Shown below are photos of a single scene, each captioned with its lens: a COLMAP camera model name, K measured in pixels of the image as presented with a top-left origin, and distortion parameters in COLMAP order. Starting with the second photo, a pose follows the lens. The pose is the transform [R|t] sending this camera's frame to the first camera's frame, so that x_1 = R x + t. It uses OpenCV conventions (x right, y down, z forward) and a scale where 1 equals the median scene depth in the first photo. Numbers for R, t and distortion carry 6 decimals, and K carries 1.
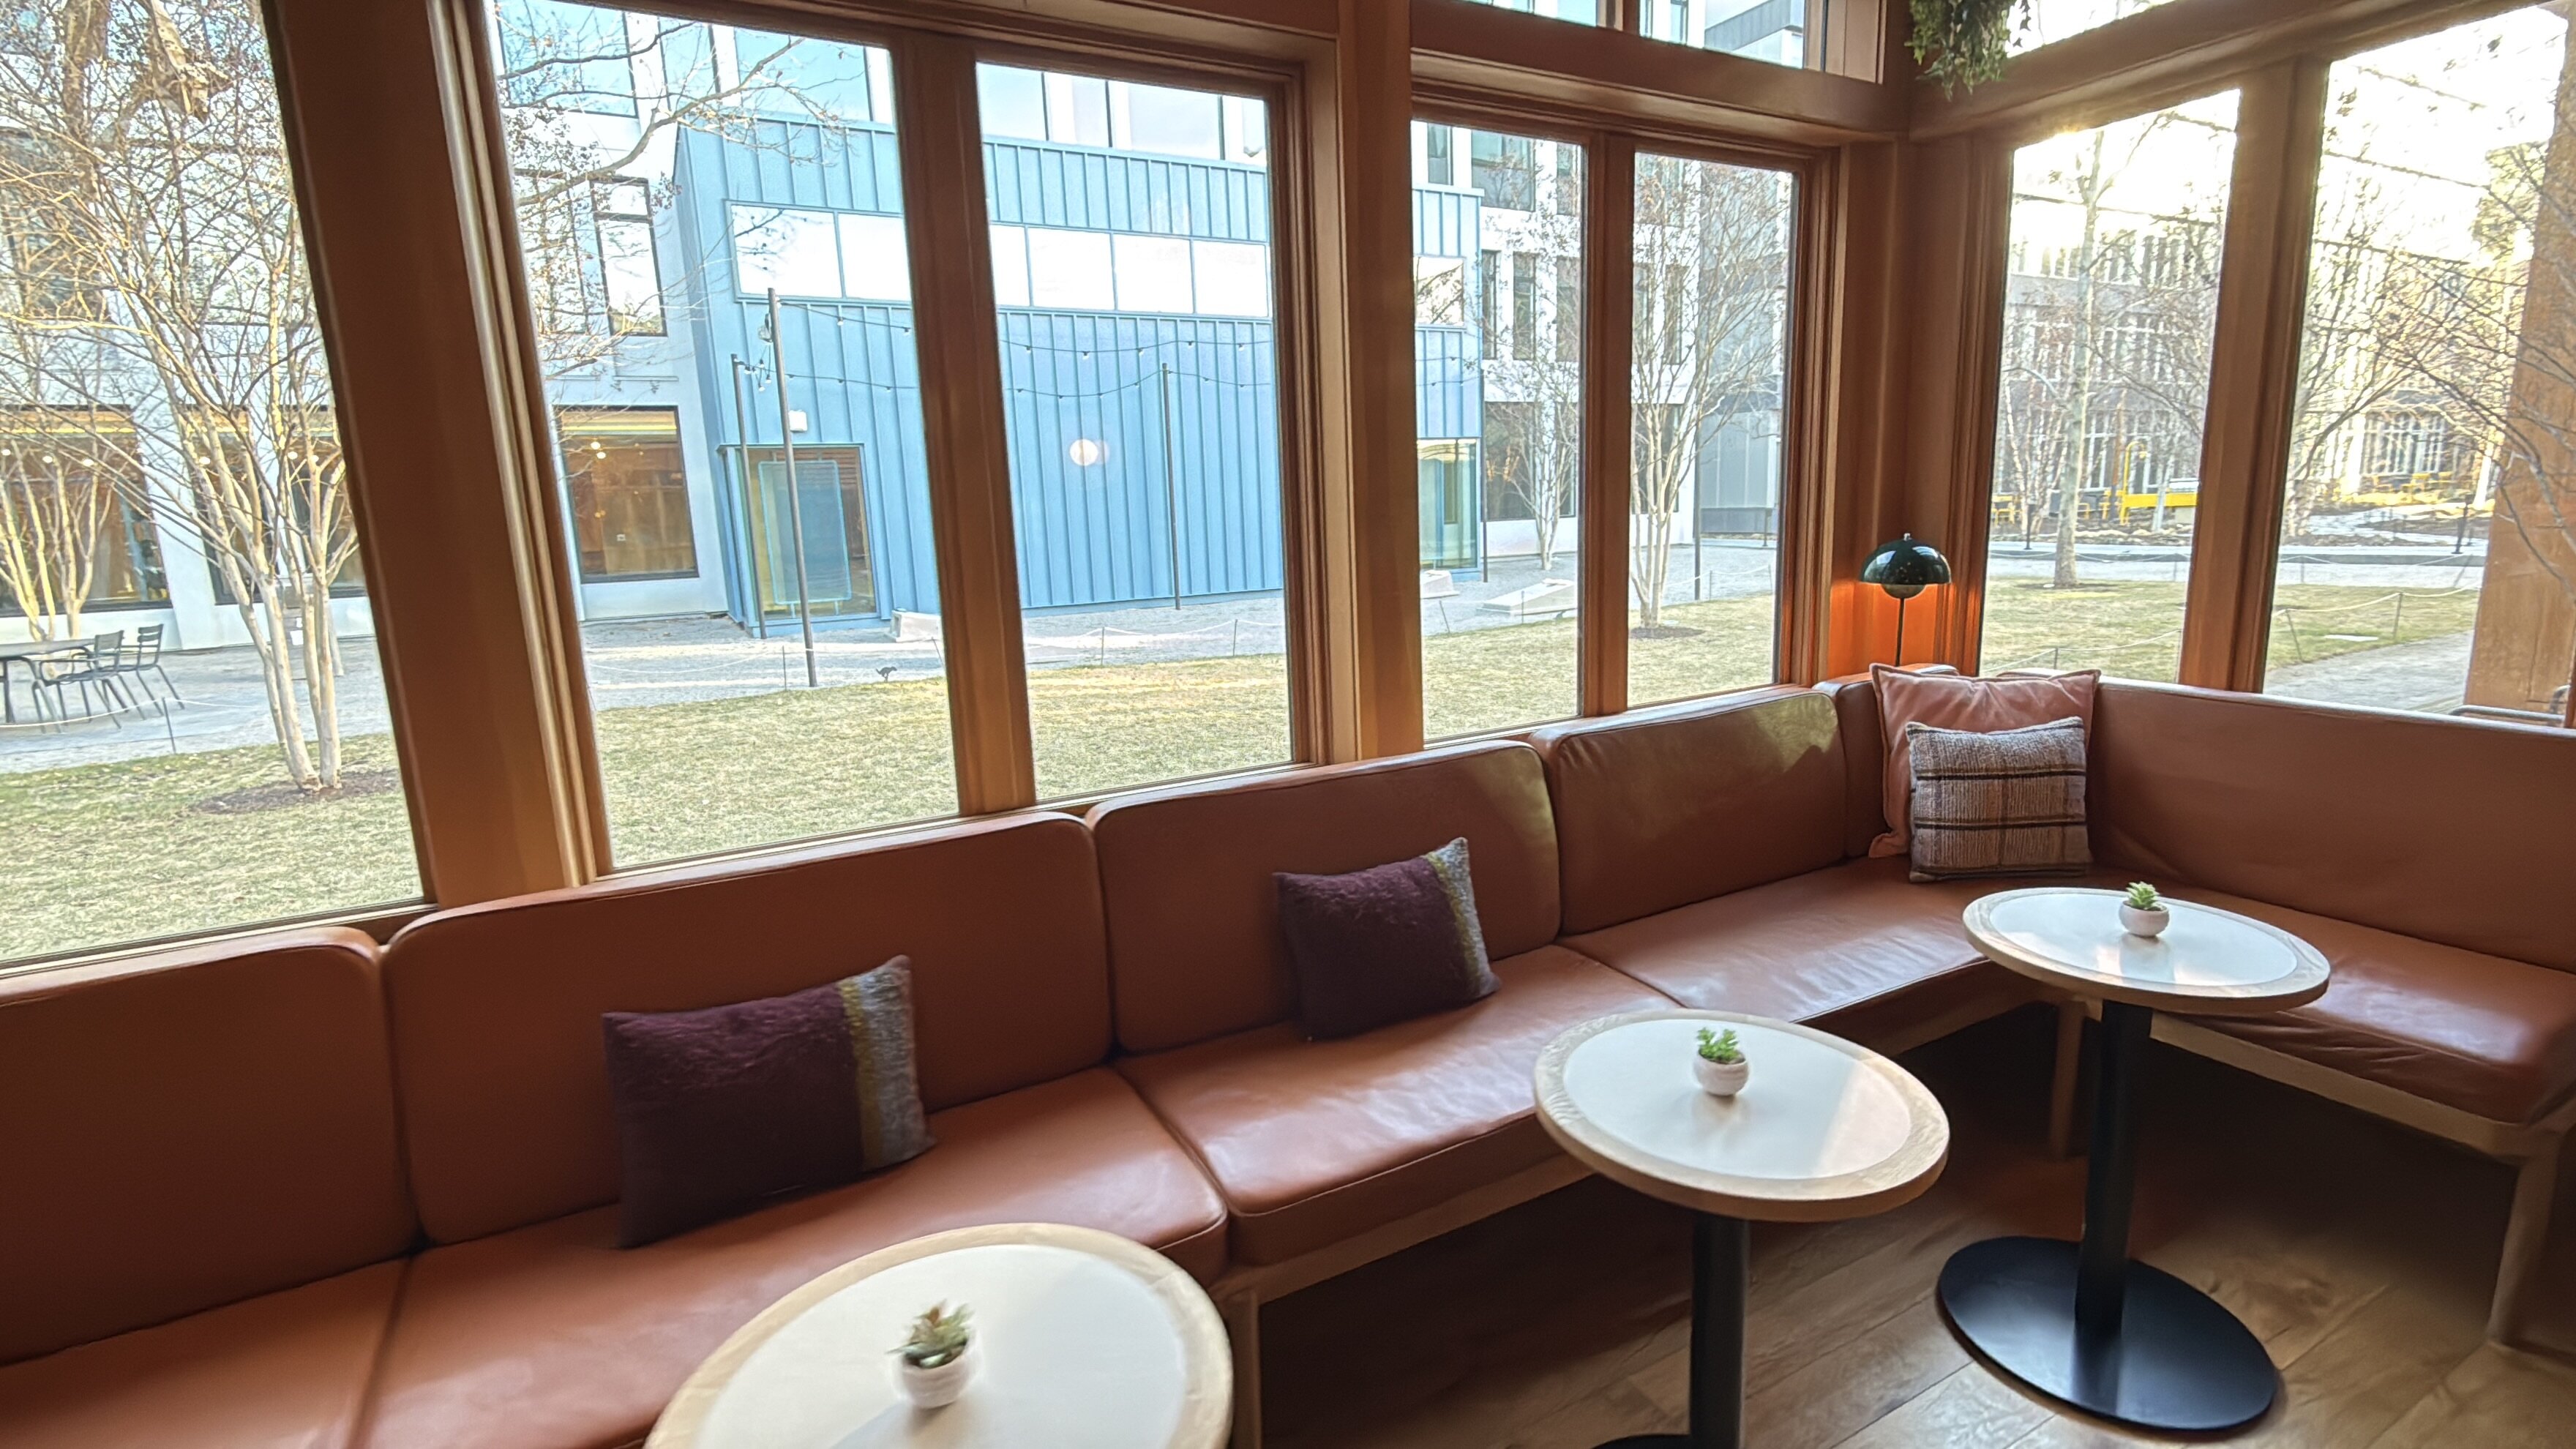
lens RADIAL K [[1173.9, 0, 1287.6], [0, 1173.9, 731.1], [0, 0, 1]] dist [-0.004889, 0.000032]
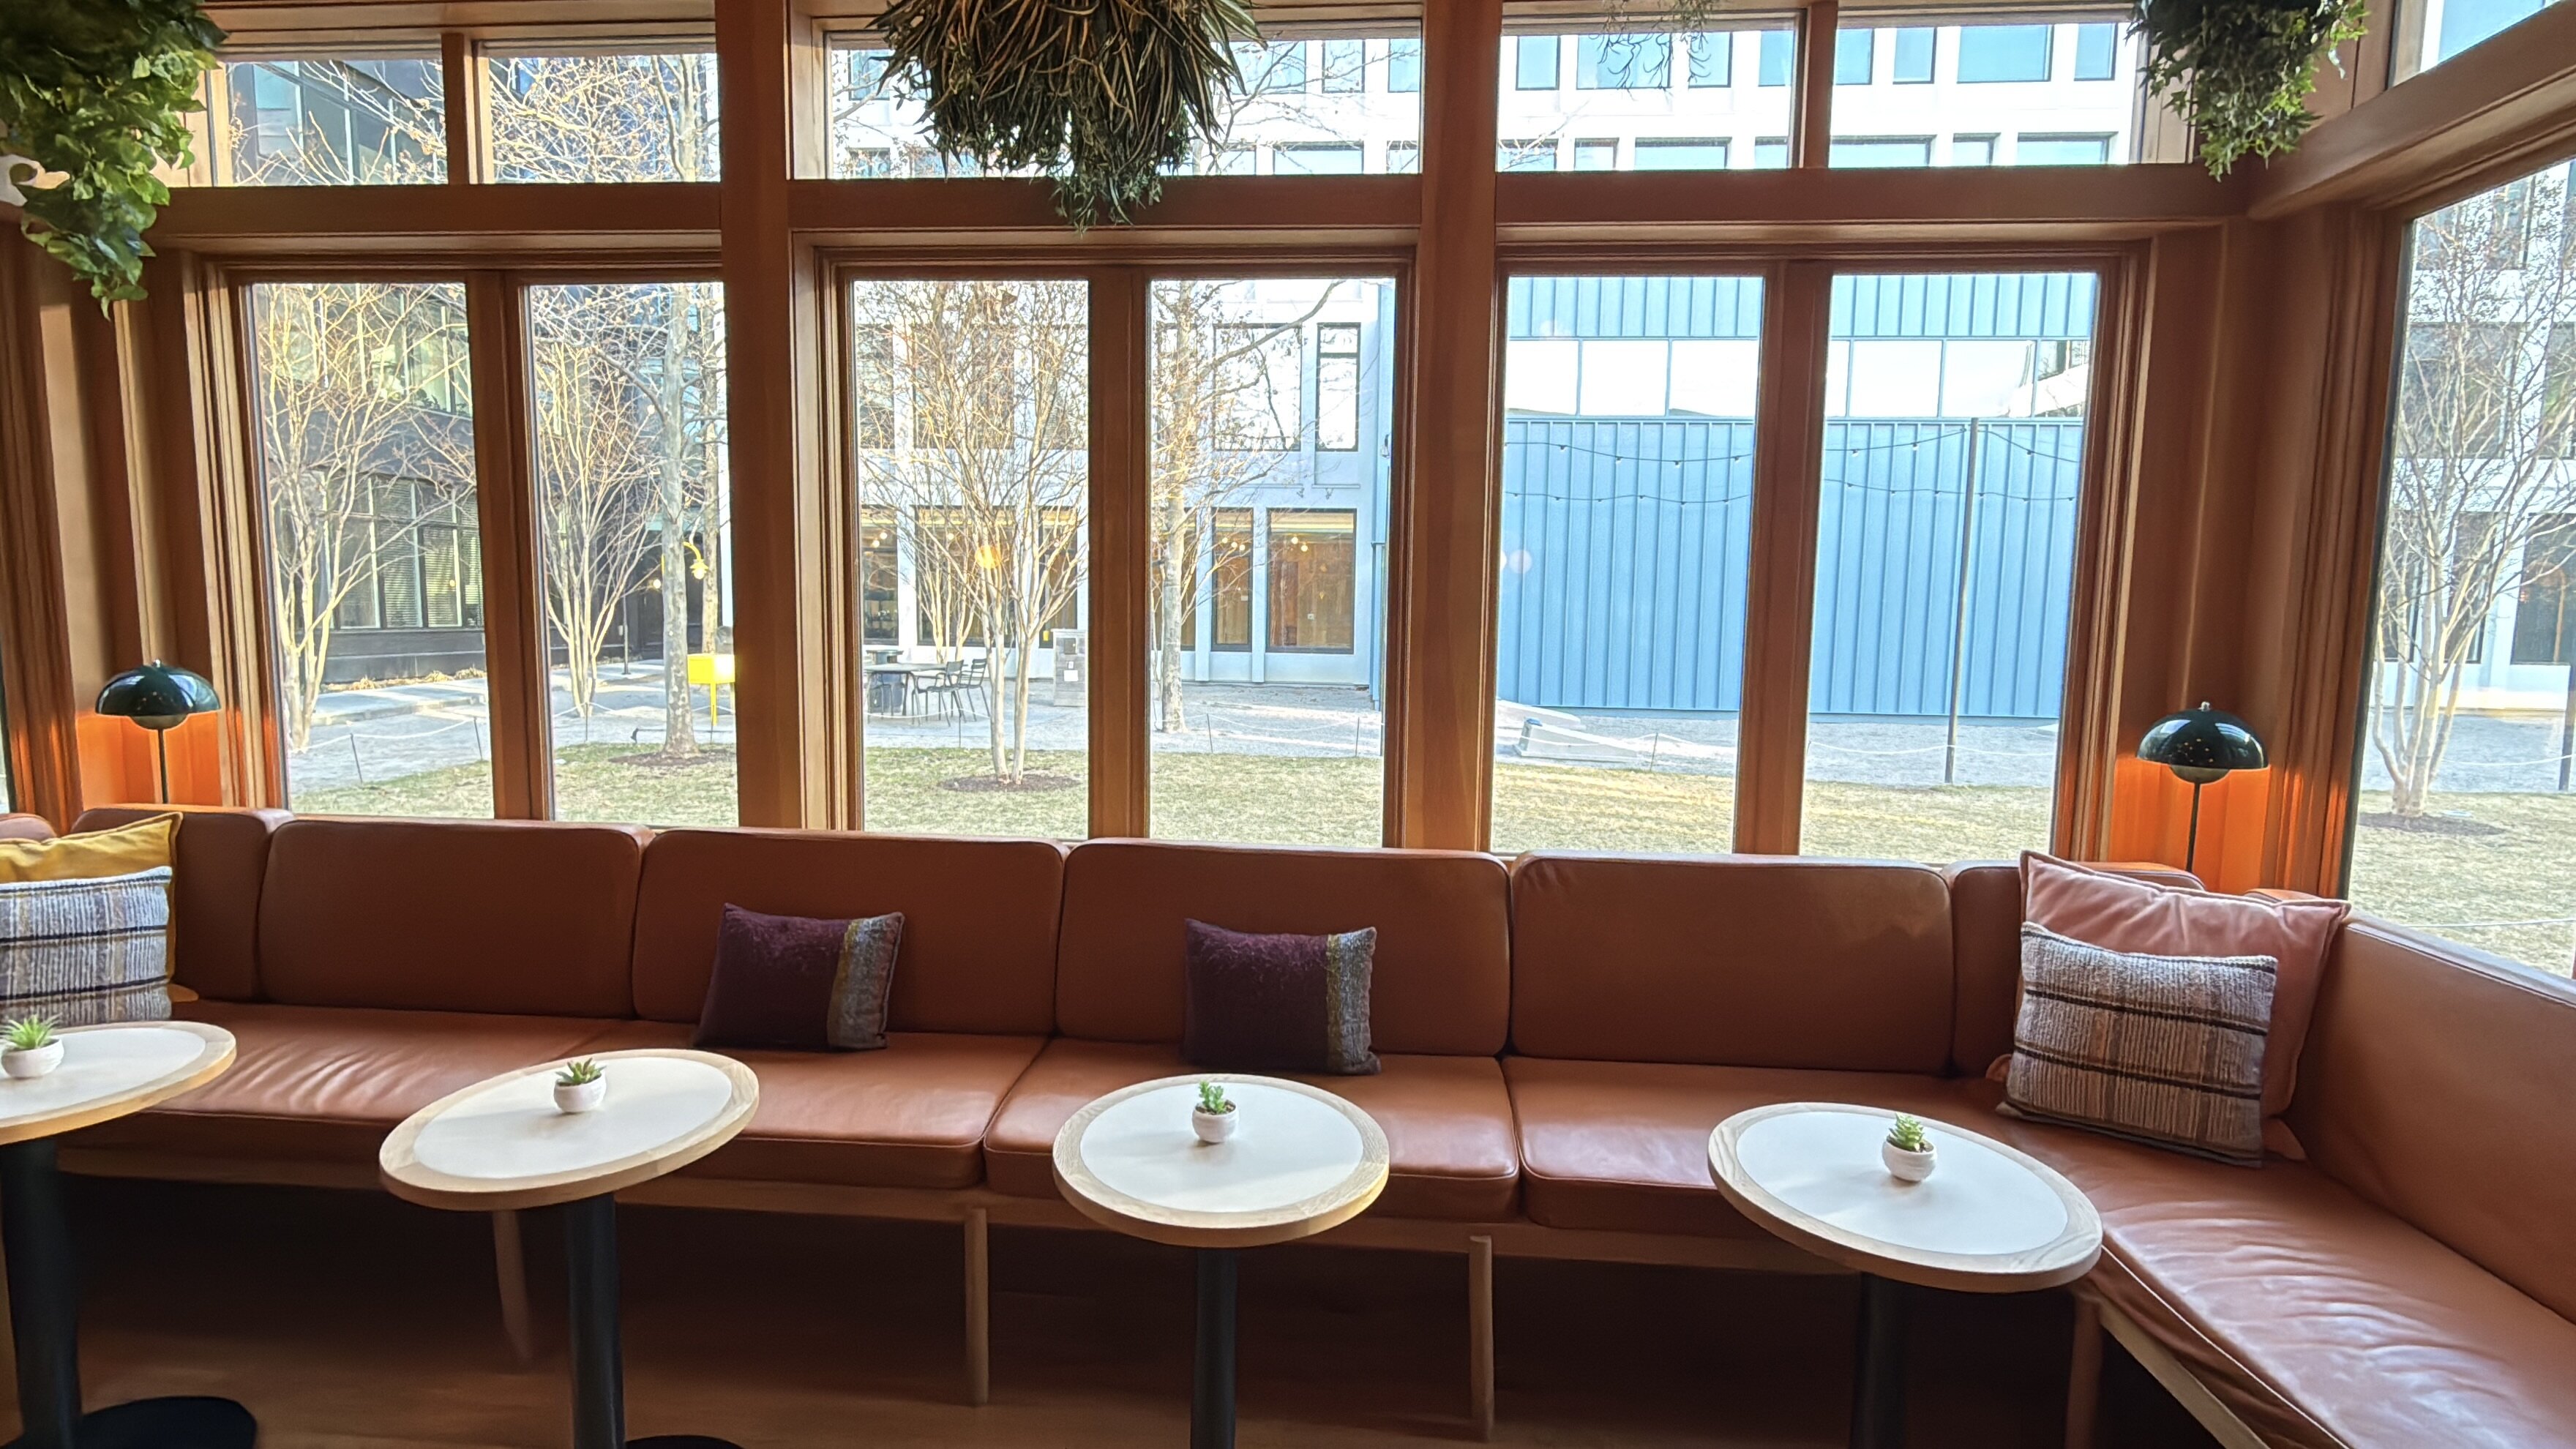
lens RADIAL K [[1173.9, 0, 1276.9], [0, 1173.9, 717.7], [0, 0, 1]] dist [-0.004889, 0.000032]
pose [[0.833127, 0.102915, -0.543422, 0.482572], [-0.152579, 0.987175, -0.046967, -0.027788], [0.531619, 0.122044, 0.838145, 0.007928]]
